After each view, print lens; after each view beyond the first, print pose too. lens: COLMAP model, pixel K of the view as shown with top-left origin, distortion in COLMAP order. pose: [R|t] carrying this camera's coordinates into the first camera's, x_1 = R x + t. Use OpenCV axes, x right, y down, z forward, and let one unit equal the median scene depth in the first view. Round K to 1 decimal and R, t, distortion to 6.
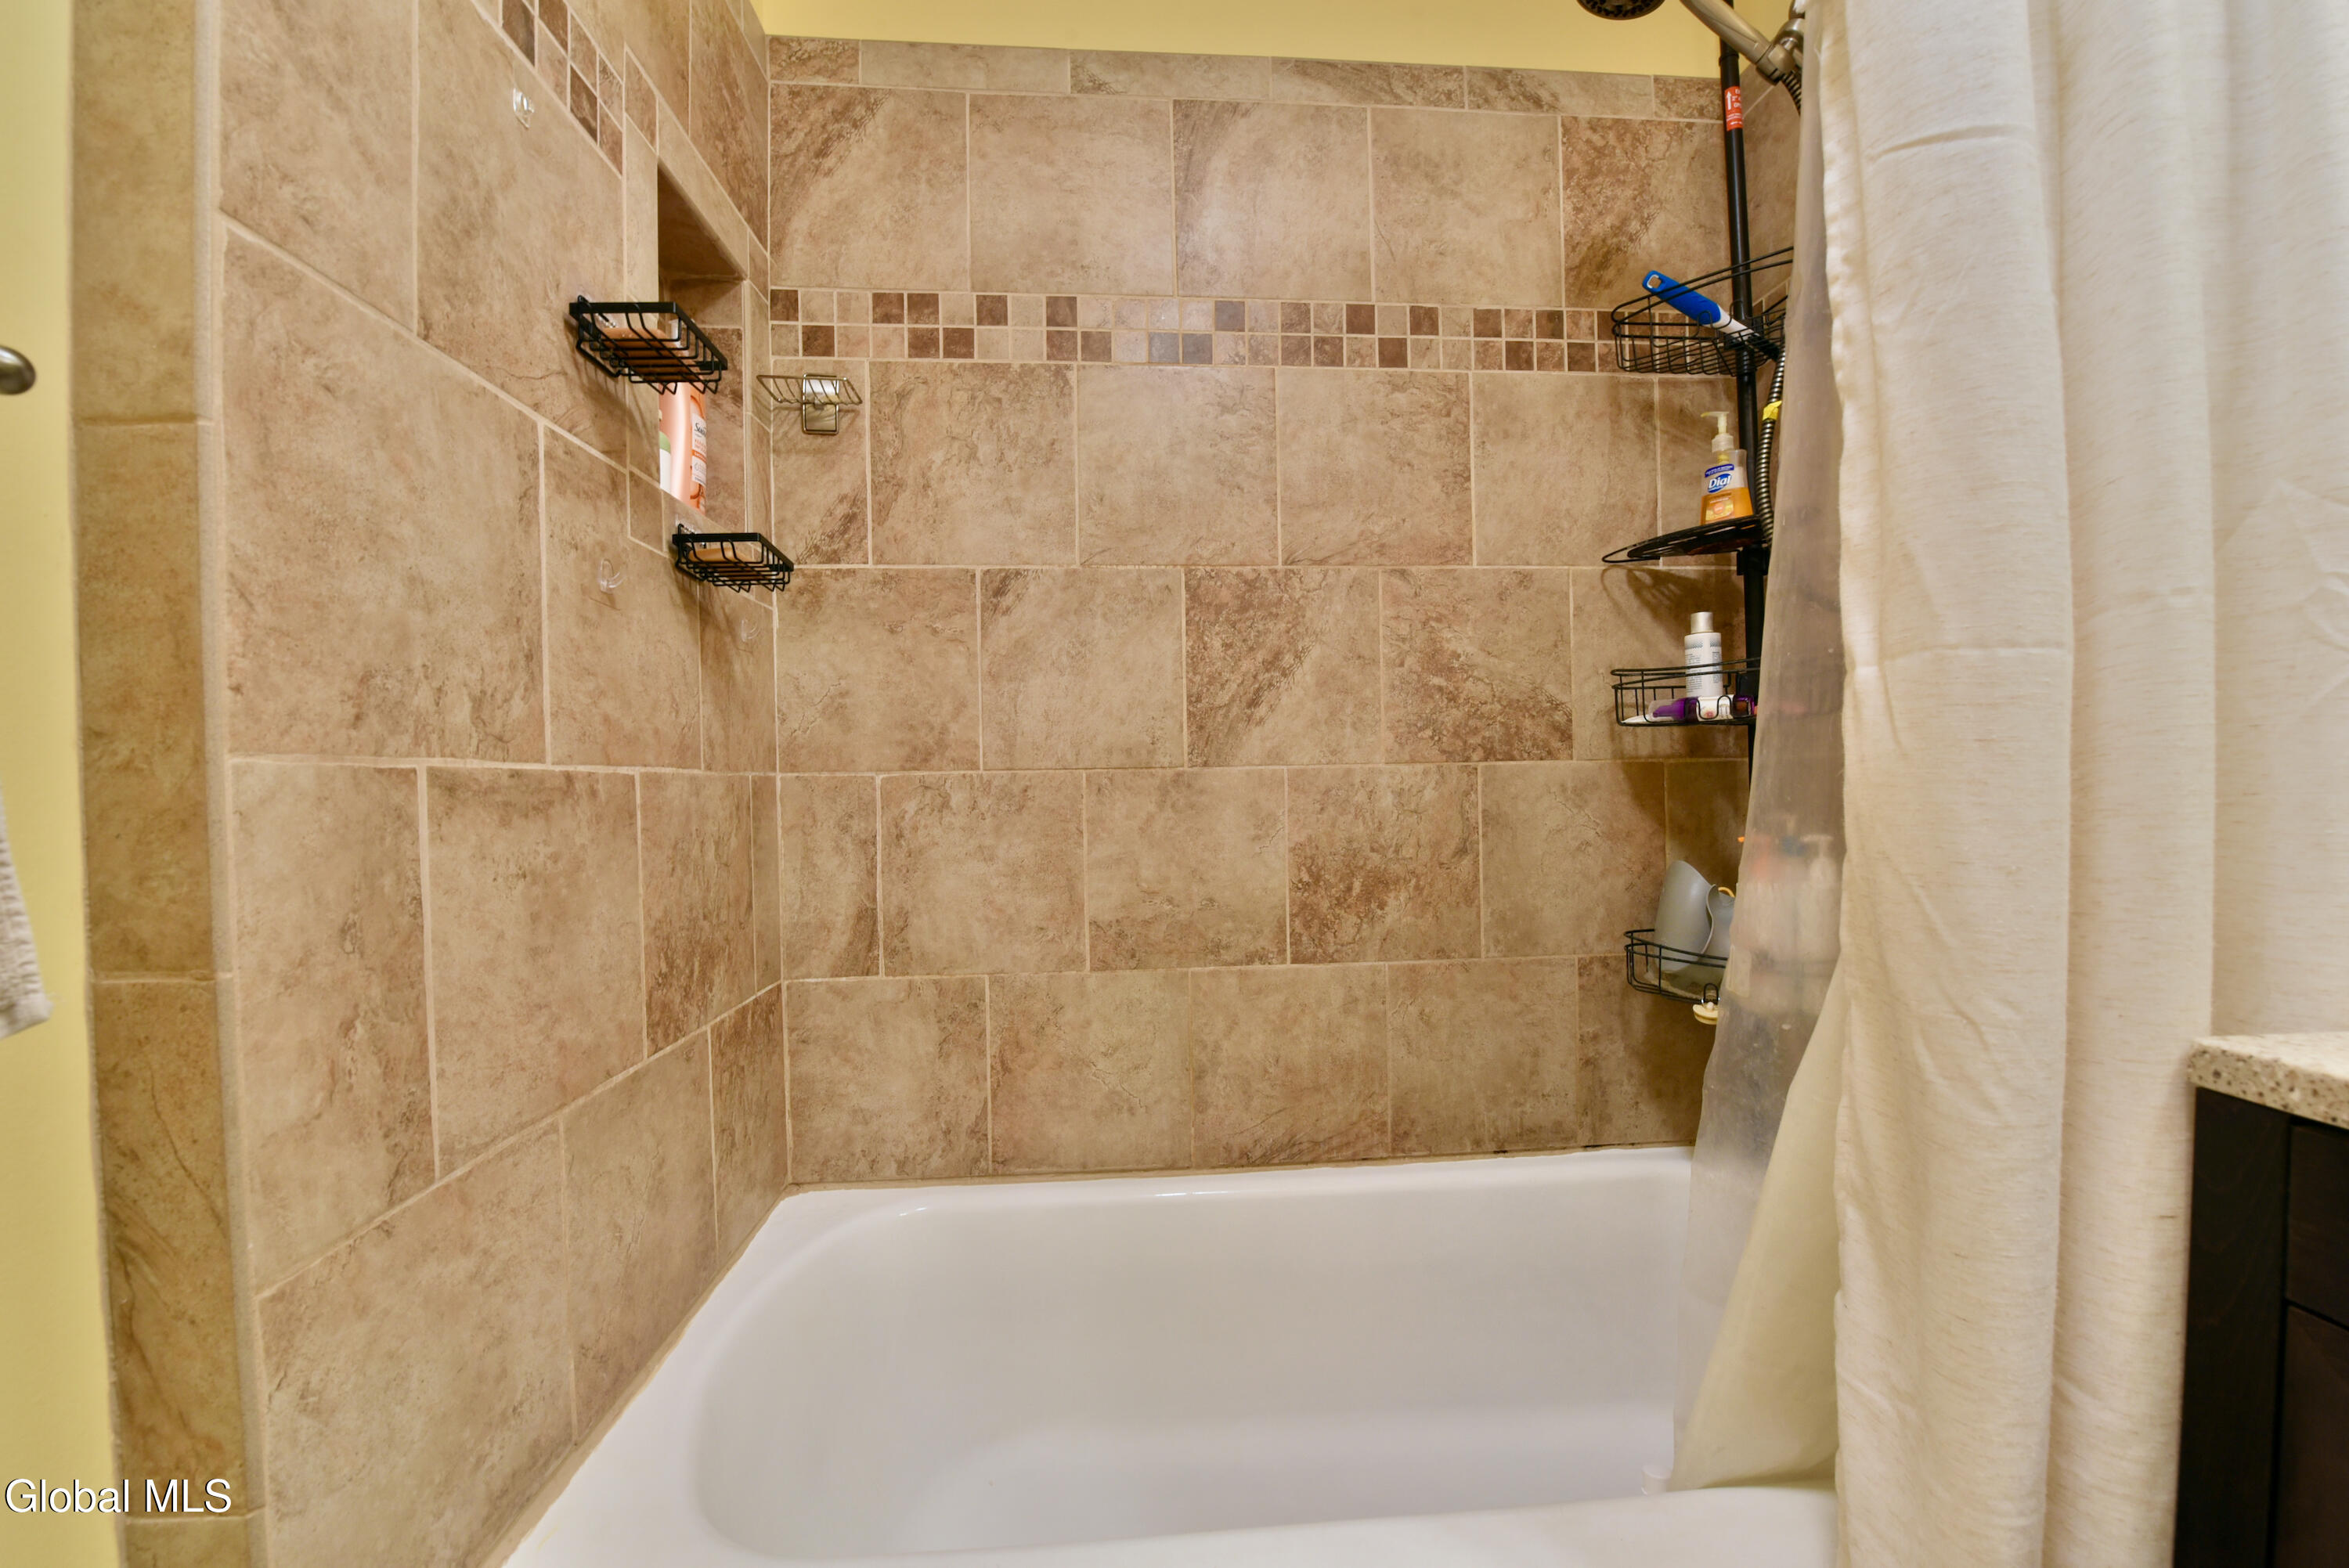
lens RADIAL K [[990.1, 0, 1205.6], [0, 990.1, 791.0], [0, 0, 1]] dist [-0.016451, -0.004360]
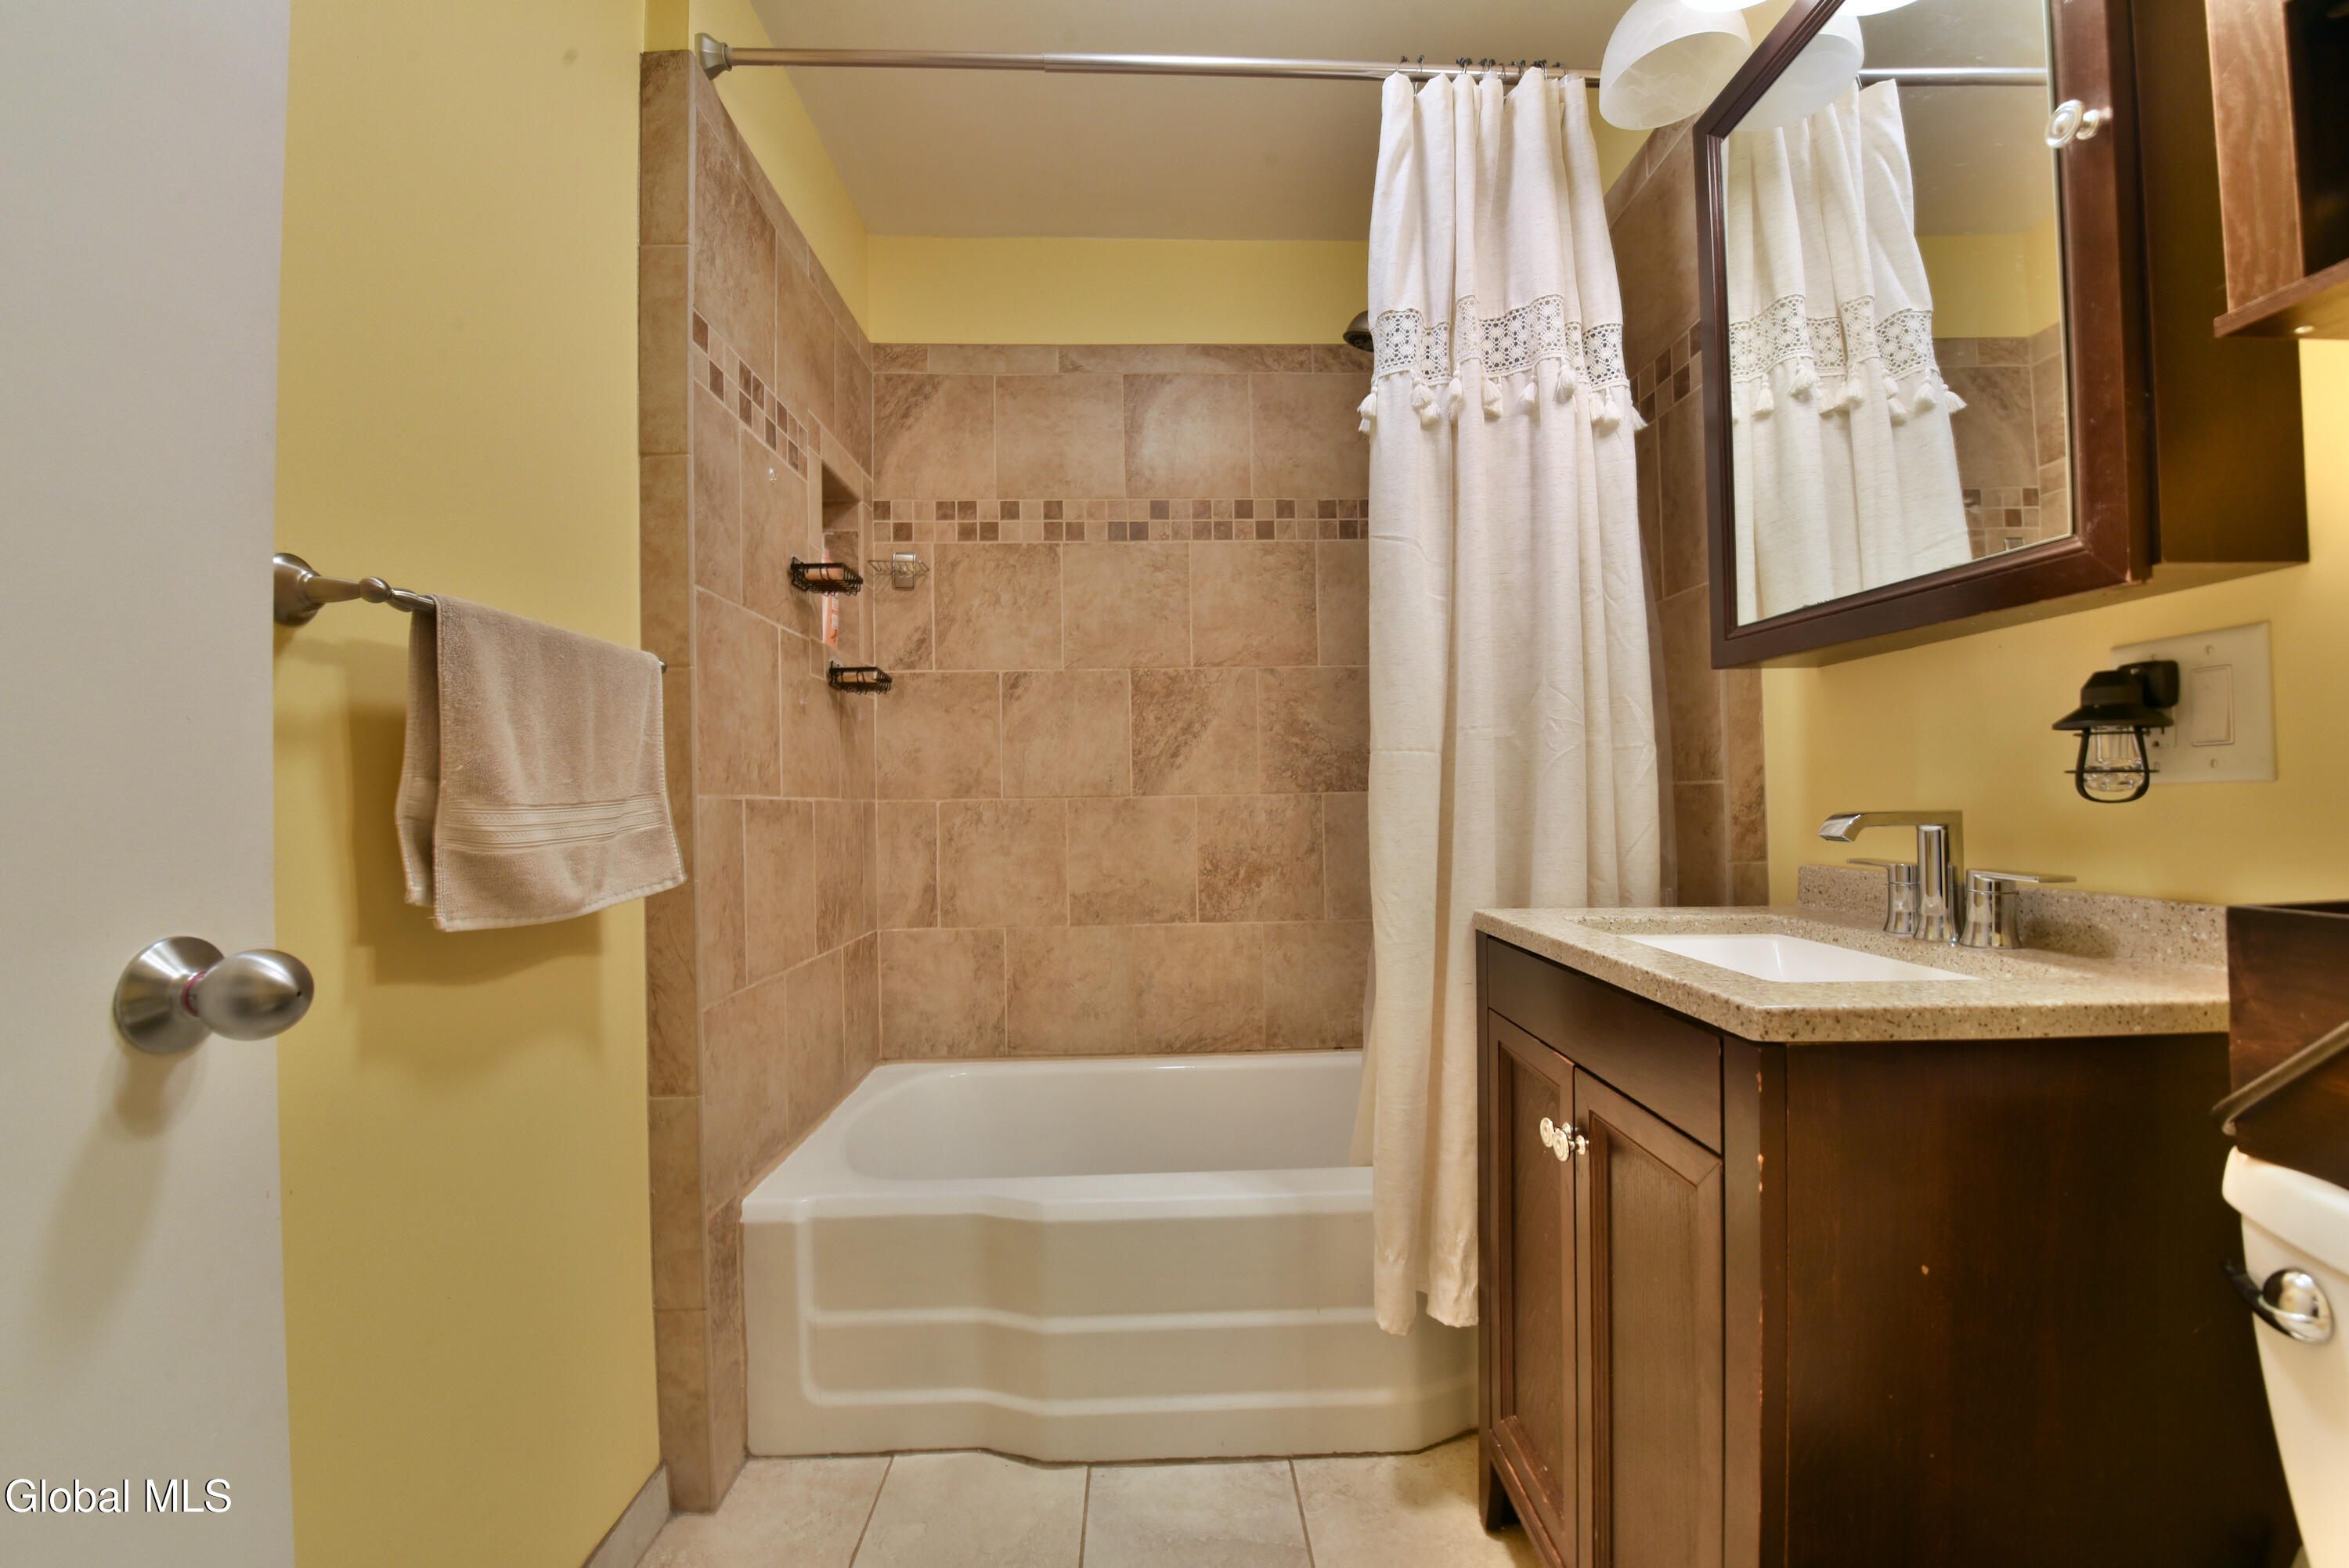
lens RADIAL K [[990.1, 0, 1205.6], [0, 990.1, 791.0], [0, 0, 1]] dist [-0.016451, -0.004360]
pose [[0.999256, -0.000496, -0.038569, 0.162422], [-0.000398, 0.999731, -0.023169, 0.004617], [0.038571, 0.023167, 0.998987, -0.579629]]
